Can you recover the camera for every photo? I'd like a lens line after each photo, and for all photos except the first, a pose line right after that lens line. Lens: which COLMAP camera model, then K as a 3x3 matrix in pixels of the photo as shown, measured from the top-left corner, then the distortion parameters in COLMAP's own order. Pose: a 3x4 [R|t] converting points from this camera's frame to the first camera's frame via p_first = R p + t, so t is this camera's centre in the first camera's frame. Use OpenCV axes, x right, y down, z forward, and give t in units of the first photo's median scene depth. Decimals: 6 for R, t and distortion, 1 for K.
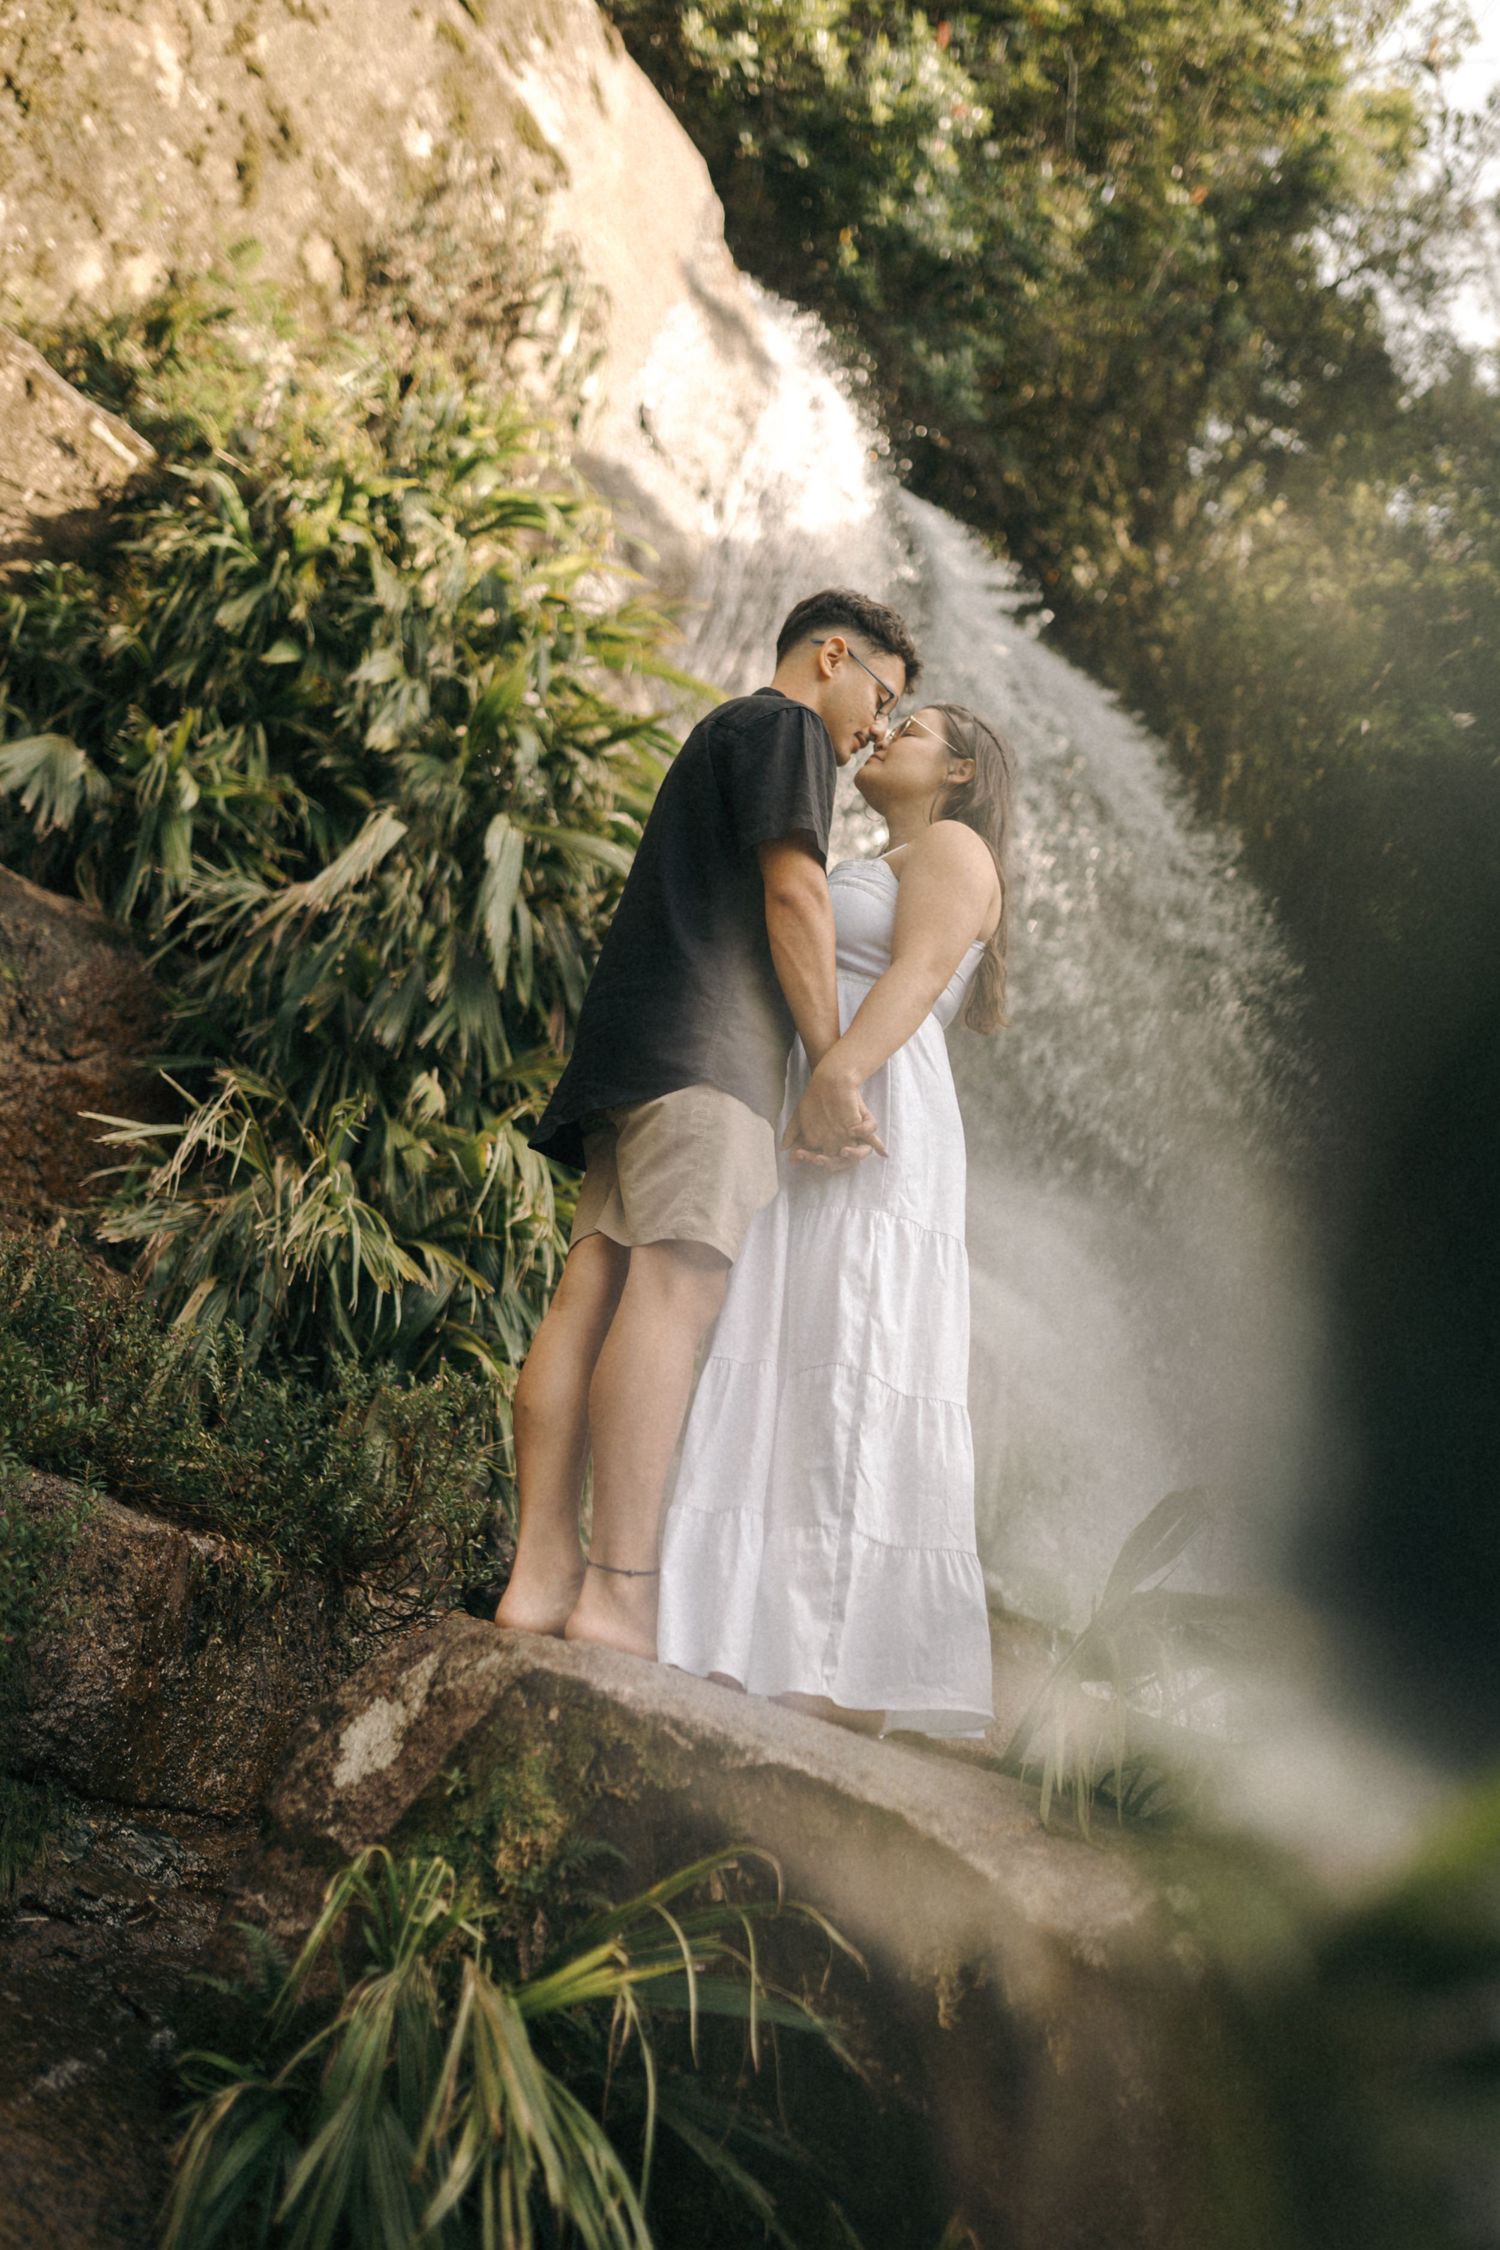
lens RADIAL K [[2113.7, 0, 756.9], [0, 2113.7, 1117.2], [0, 0, 1]] dist [0.001710, 0.000000]
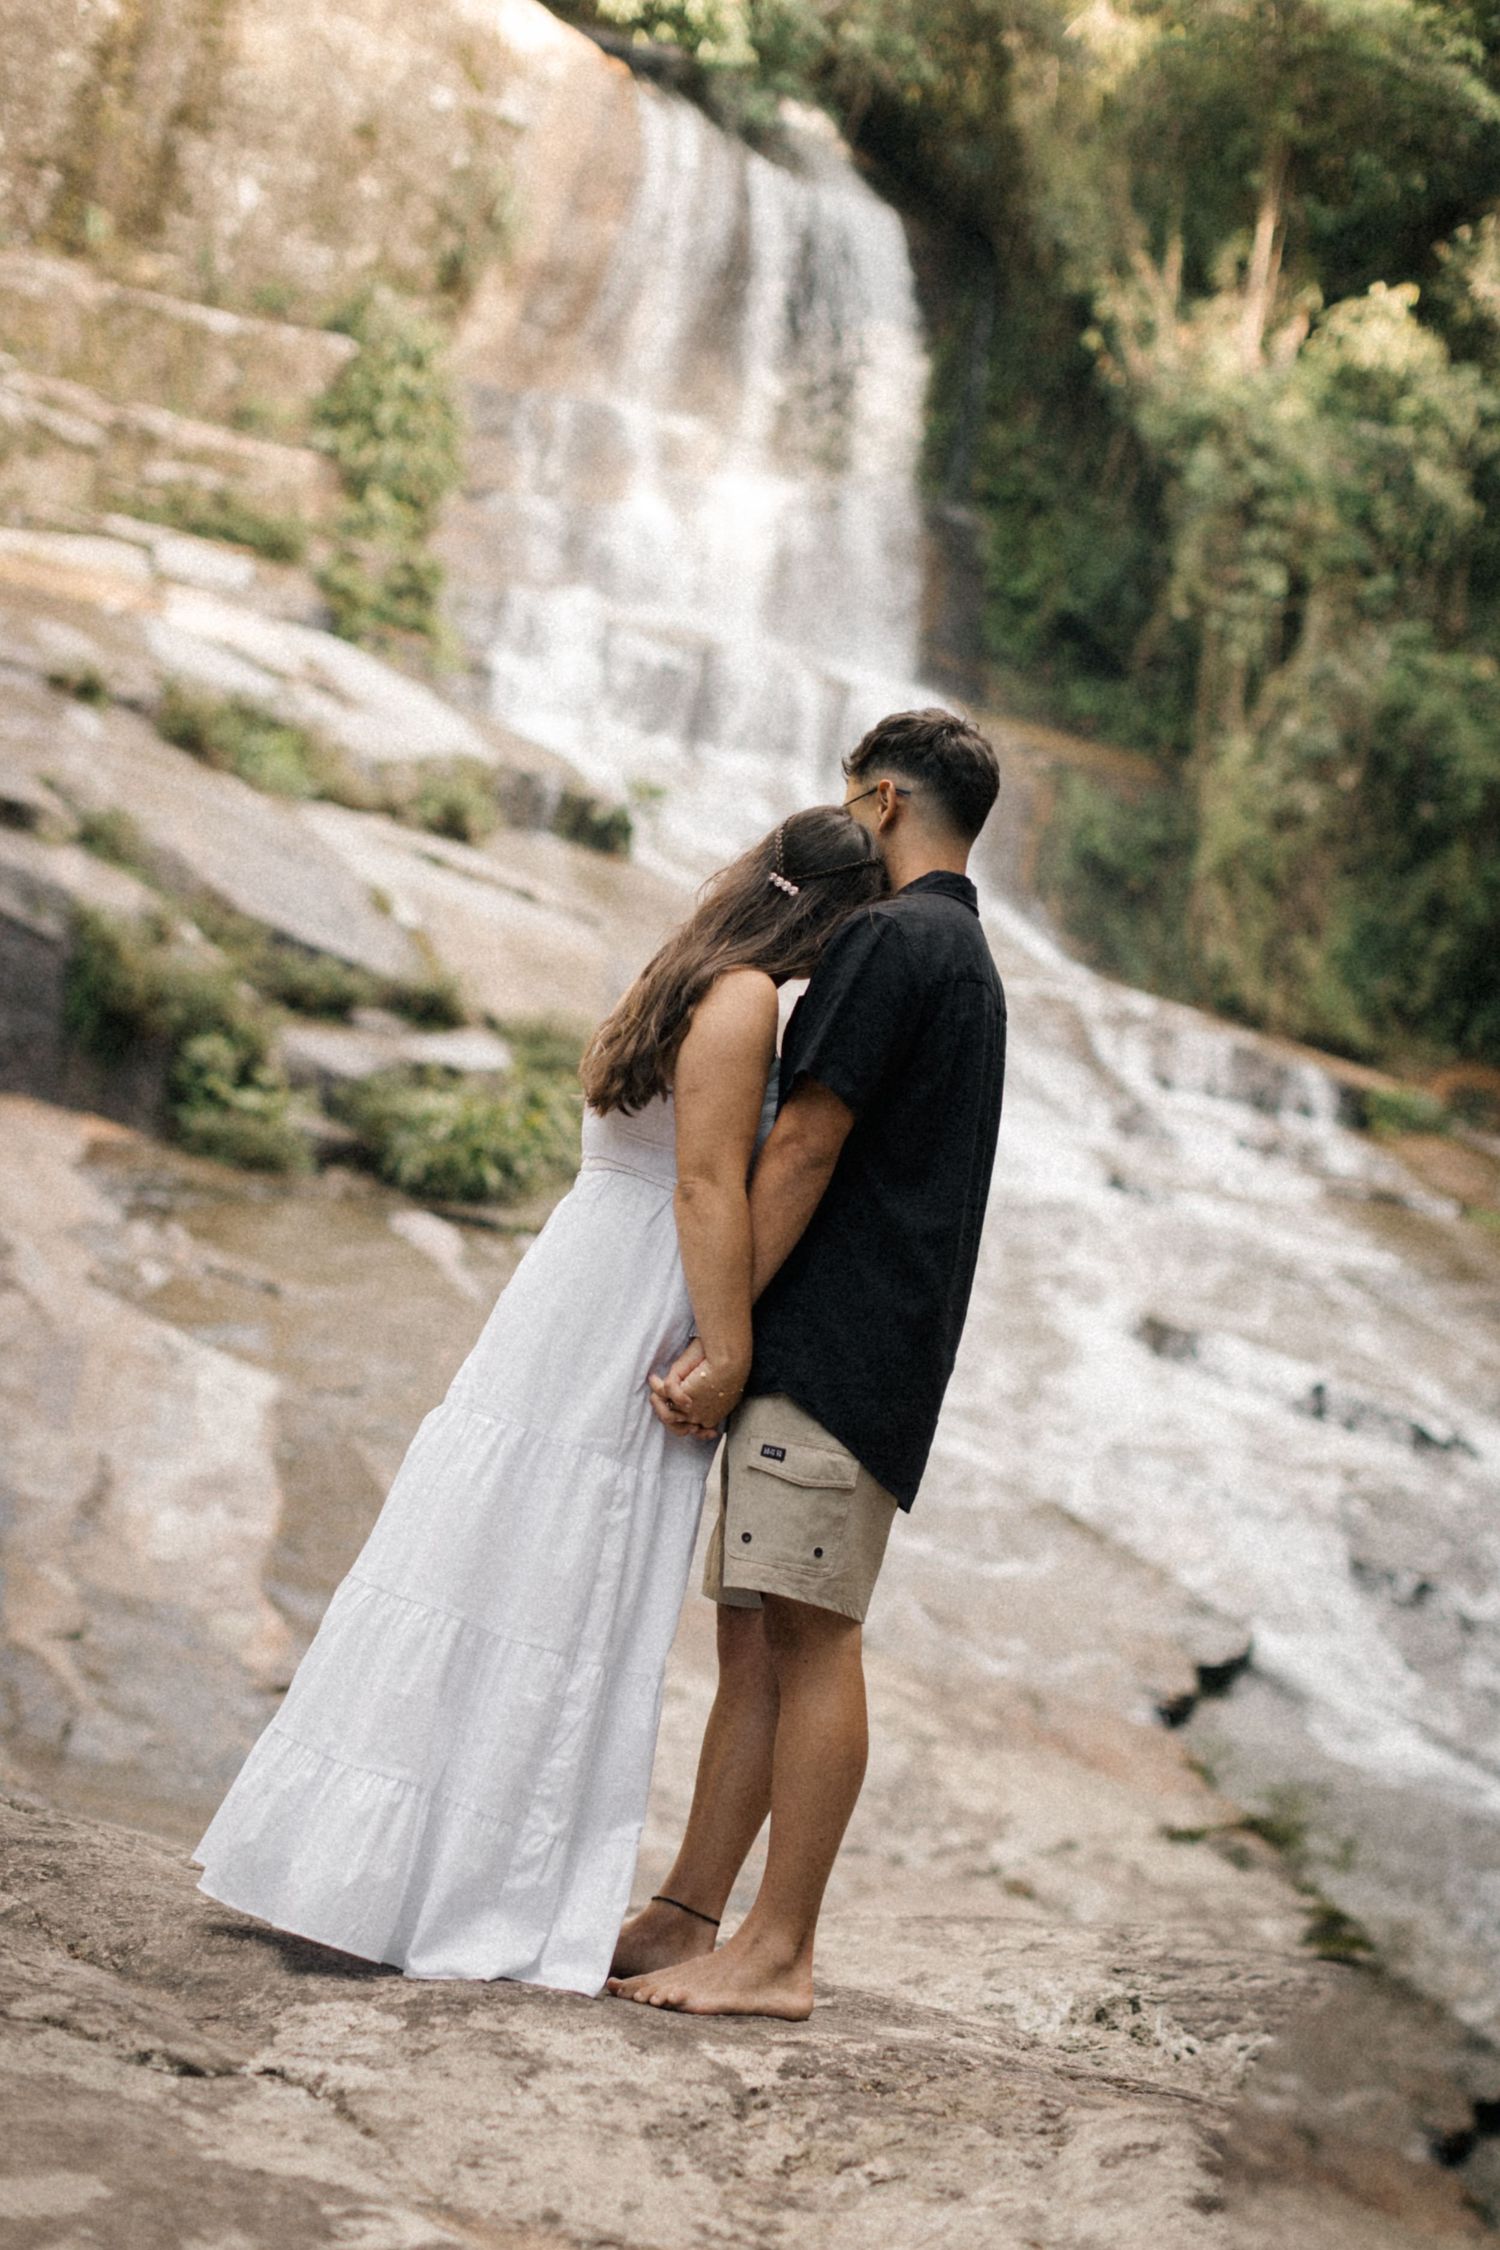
lens RADIAL K [[3203.1, 0, 728.3], [0, 3203.1, 1136.1], [0, 0, 1]] dist [0.026096, 0.000000]
pose [[0.929600, -0.026762, -0.367597, 4.314209], [0.108864, 0.972798, 0.204480, 0.019791], [0.352125, -0.230102, 0.907227, -7.847201]]
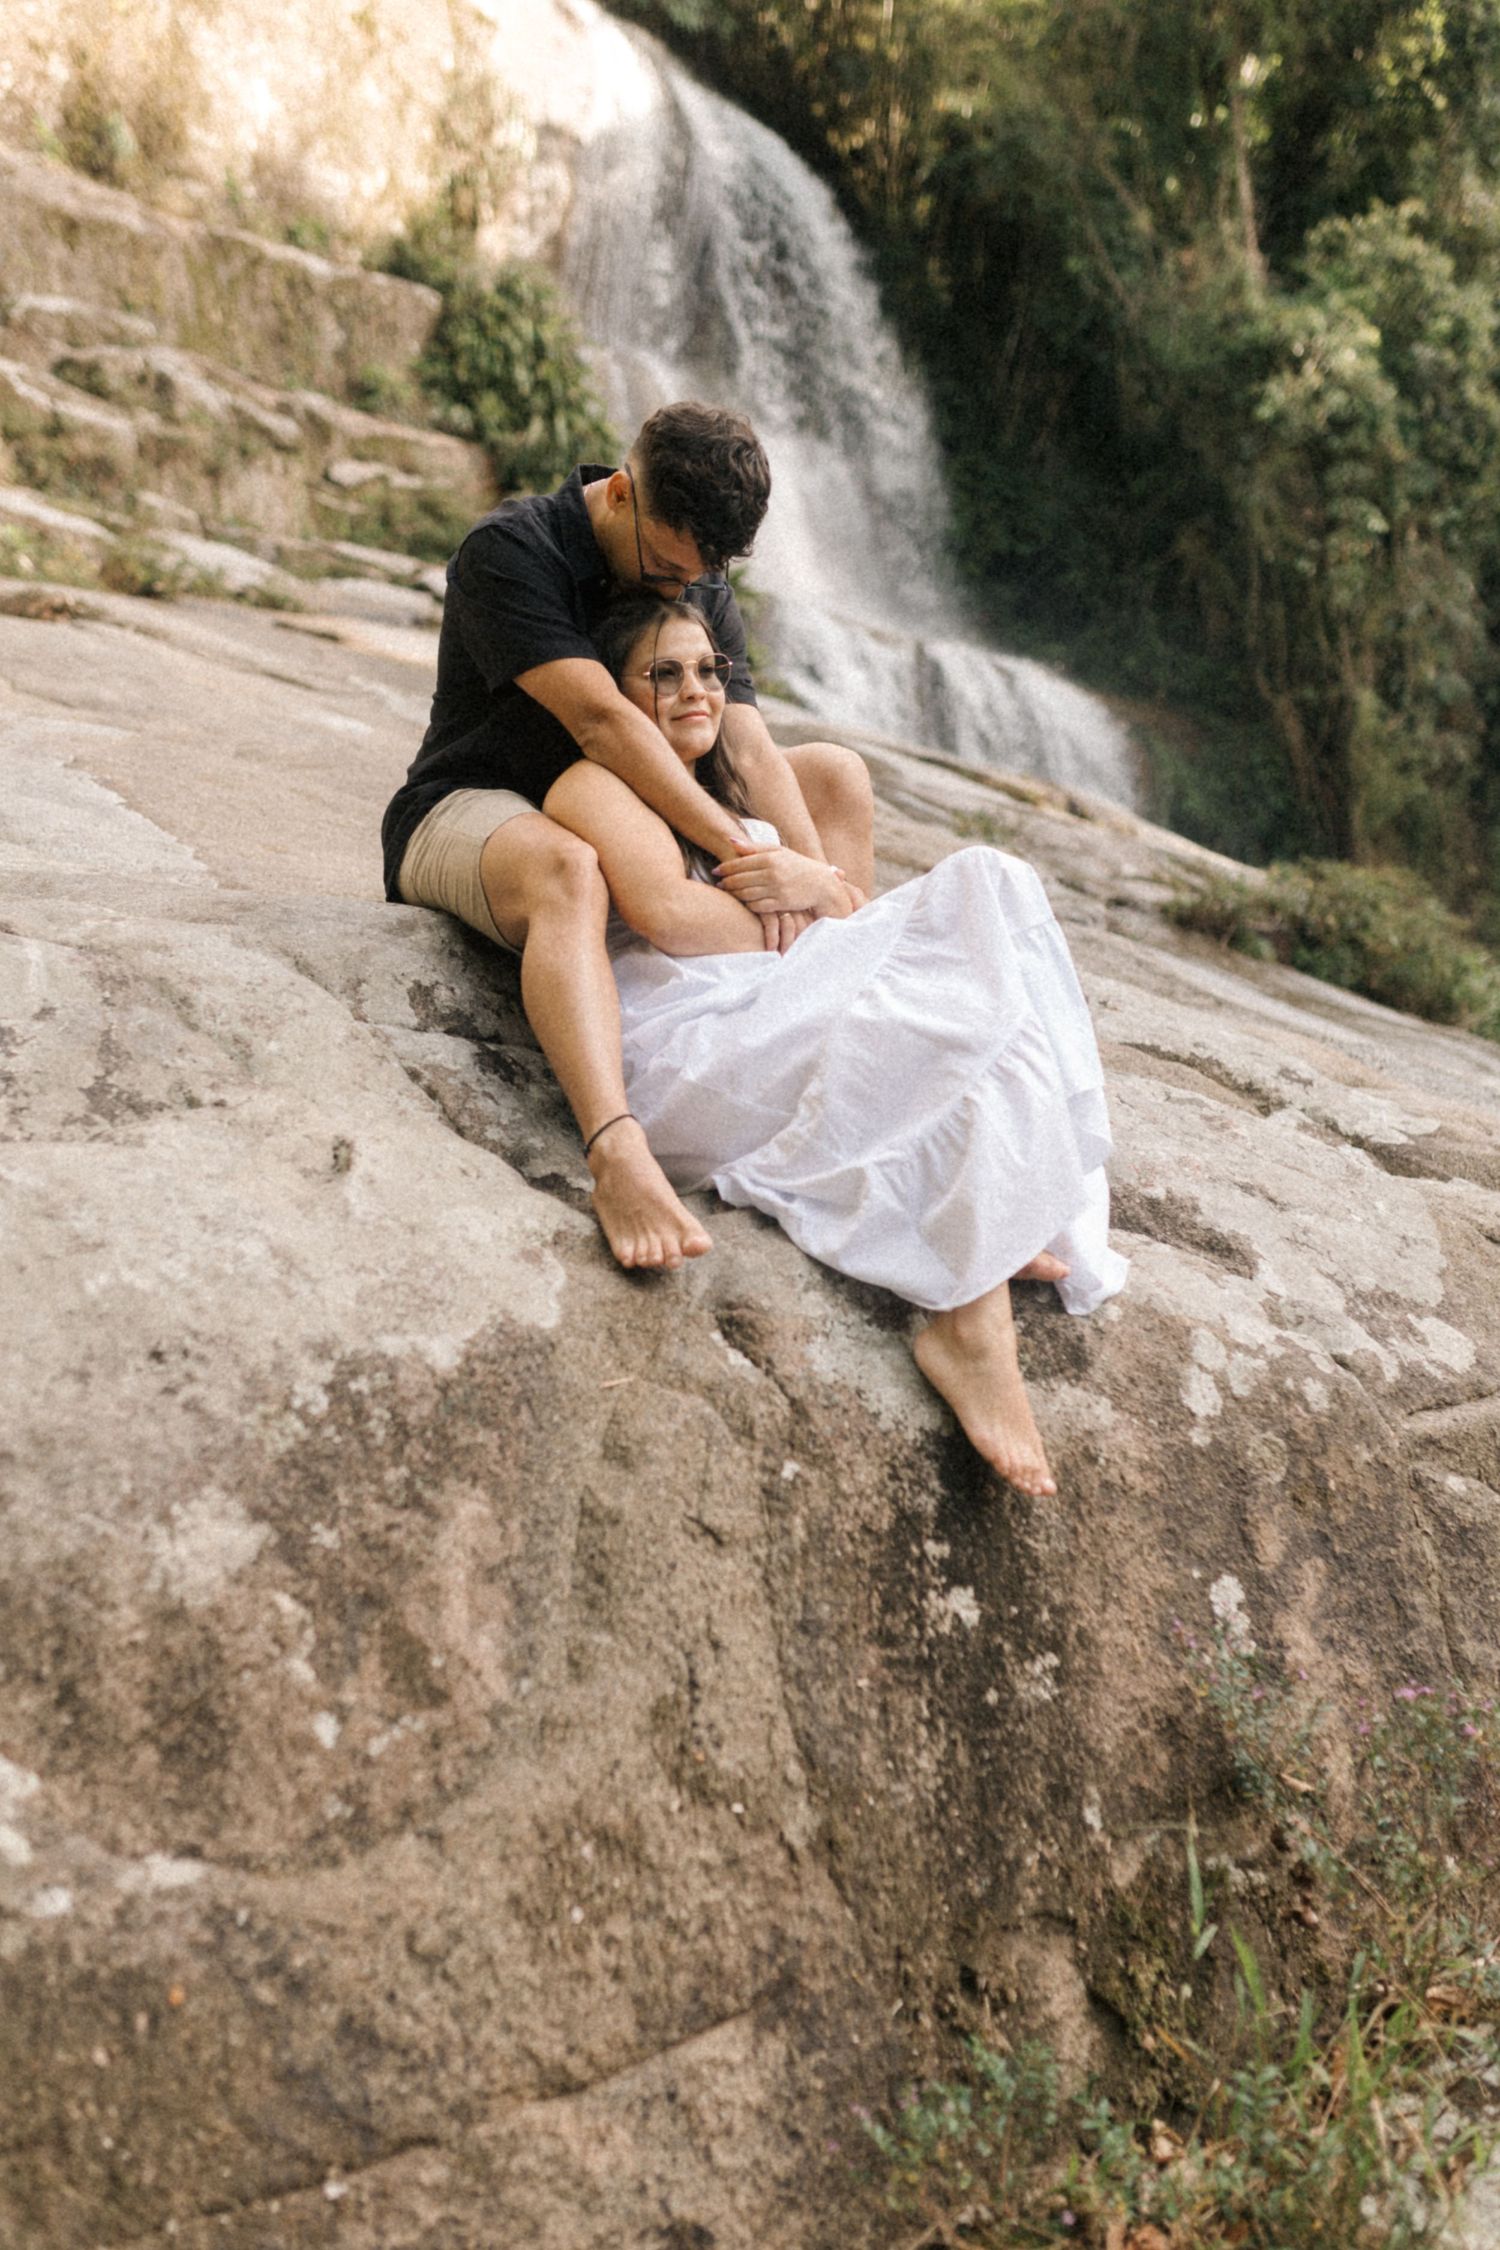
lens RADIAL K [[2207.5, 0, 658.3], [0, 2207.5, 1157.9], [0, 0, 1]] dist [0.001460, 0.000000]
pose [[0.989362, -0.128116, -0.068912, 0.247061], [0.144581, 0.918375, 0.368352, -0.430161], [0.016095, -0.374397, 0.927129, -4.545098]]
